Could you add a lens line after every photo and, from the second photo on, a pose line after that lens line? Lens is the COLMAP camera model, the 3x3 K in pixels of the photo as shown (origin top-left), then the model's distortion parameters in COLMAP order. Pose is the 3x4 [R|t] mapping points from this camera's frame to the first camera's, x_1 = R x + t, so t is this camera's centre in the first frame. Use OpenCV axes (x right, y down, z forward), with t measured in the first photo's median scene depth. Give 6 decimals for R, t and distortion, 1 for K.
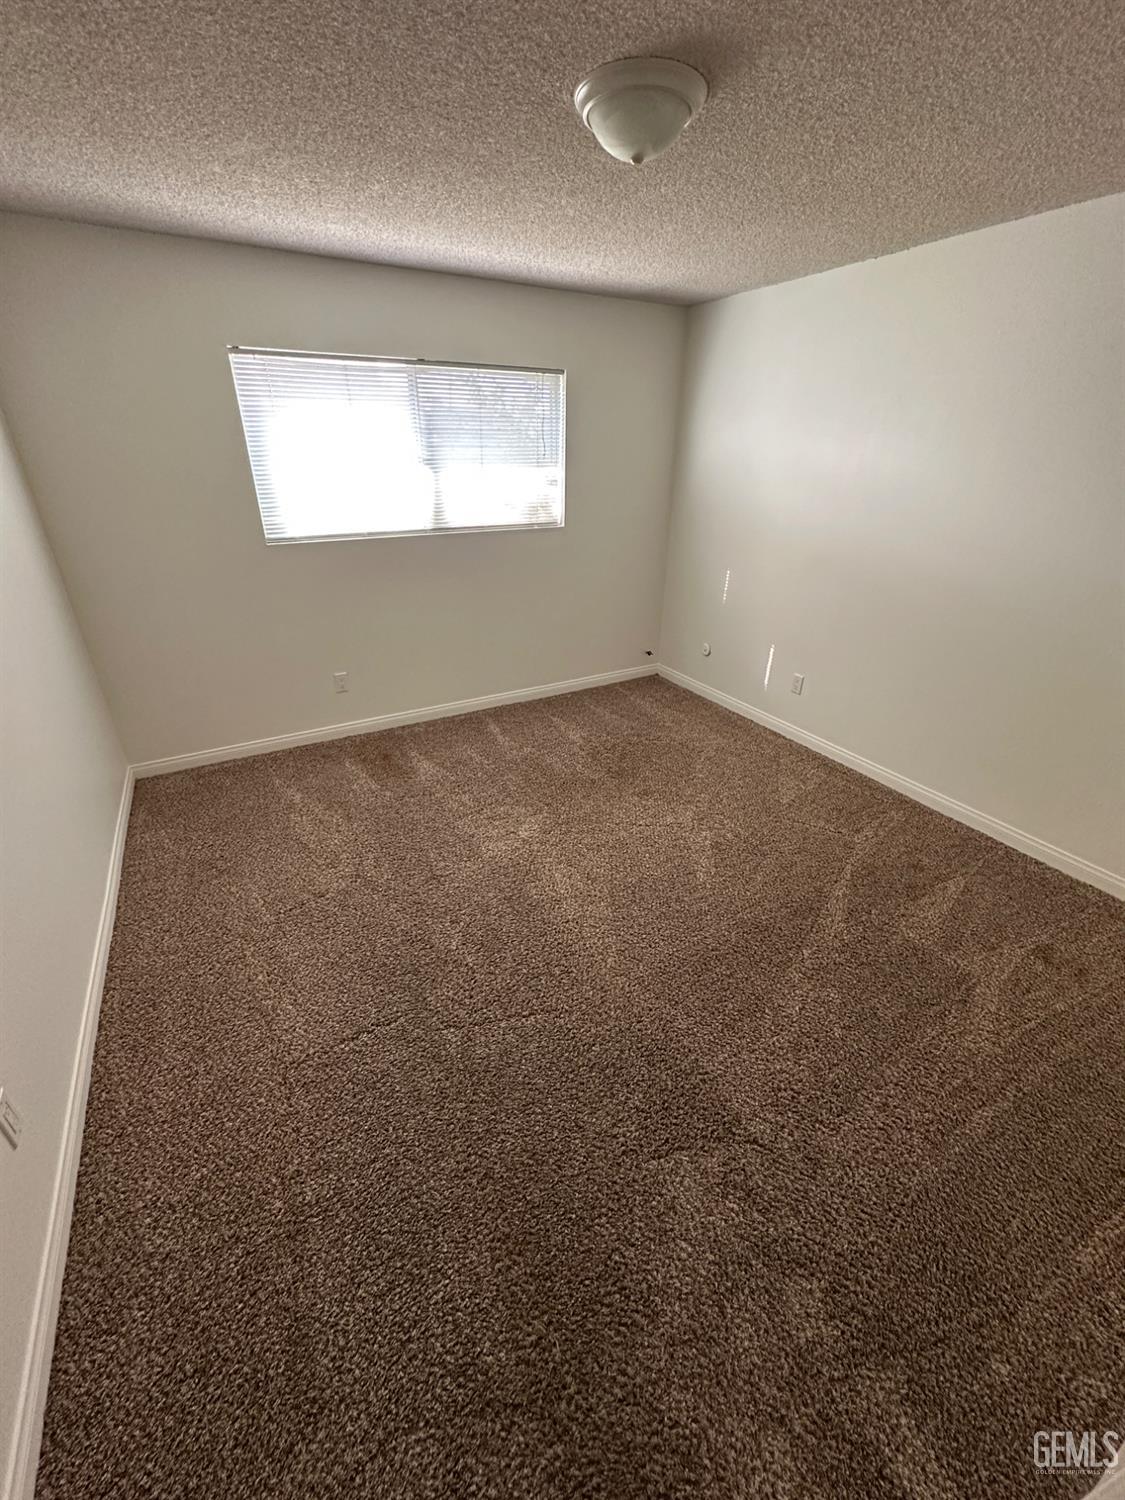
lens RADIAL K [[600.1, 0, 558.2], [0, 600.1, 747.8], [0, 0, 1]] dist [0.001810, 0.000179]
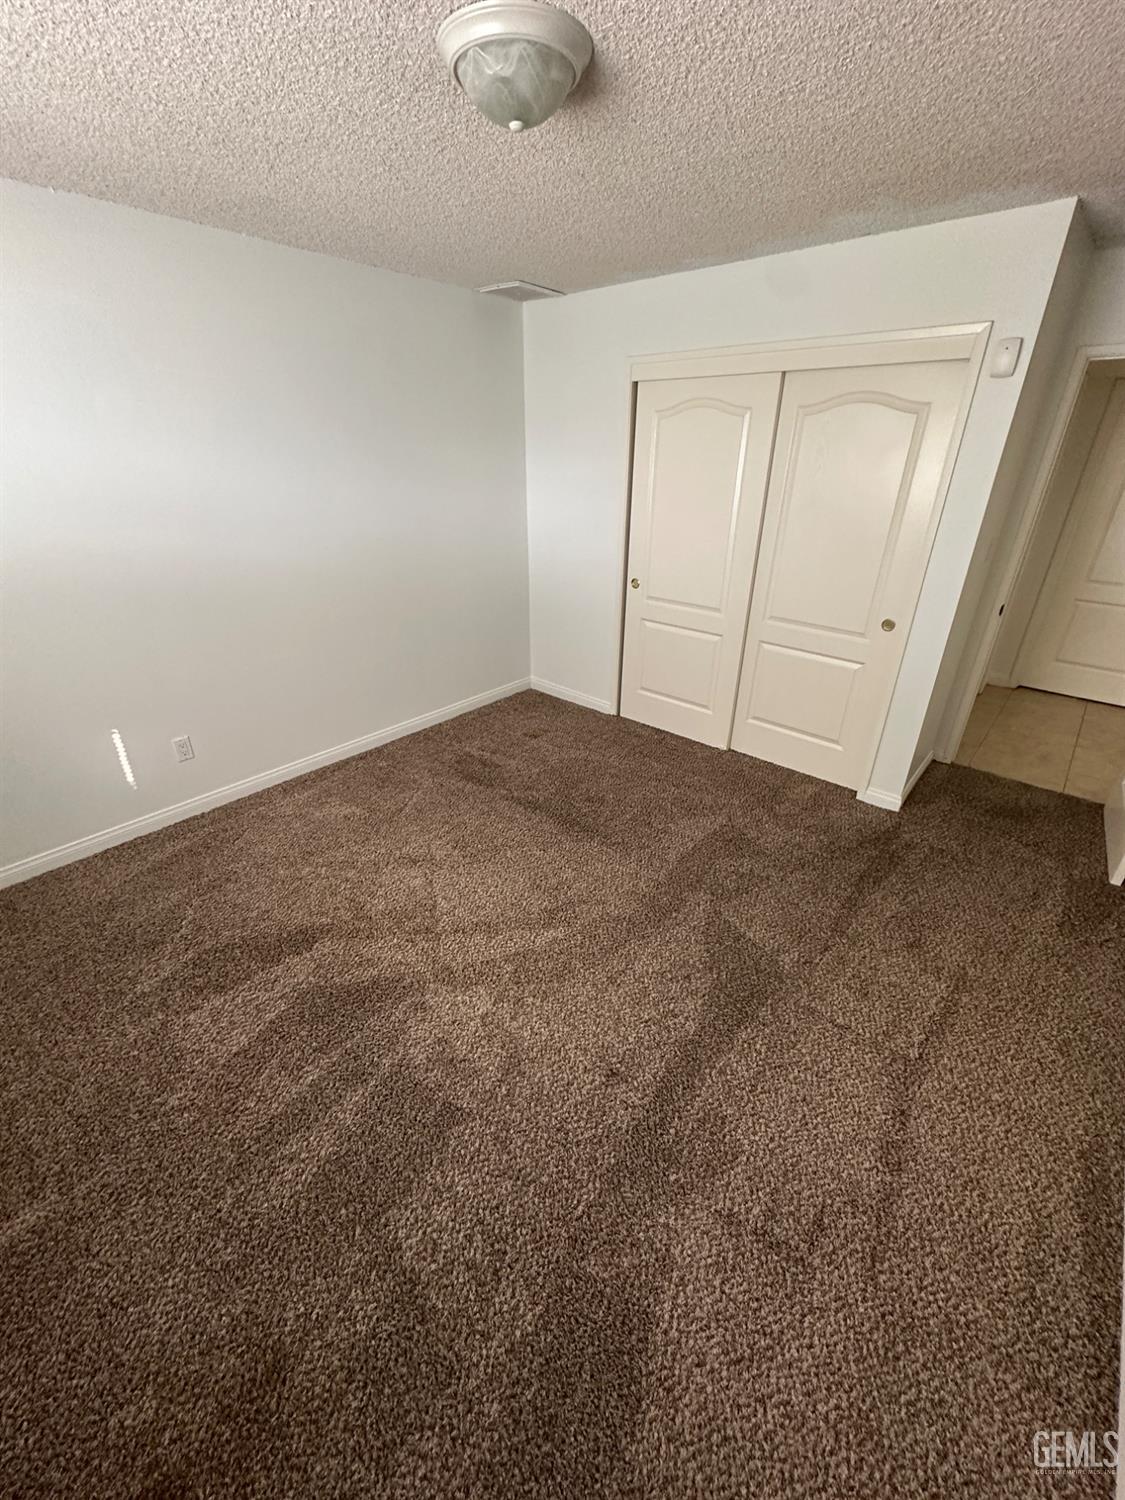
lens RADIAL K [[600.1, 0, 558.2], [0, 600.1, 747.8], [0, 0, 1]] dist [0.001810, 0.000179]
pose [[-0.320725, -0.431821, 0.843010, -0.502532], [0.416464, 0.735086, 0.534983, -0.380669], [-0.850702, 0.522665, -0.055922, 0.726370]]
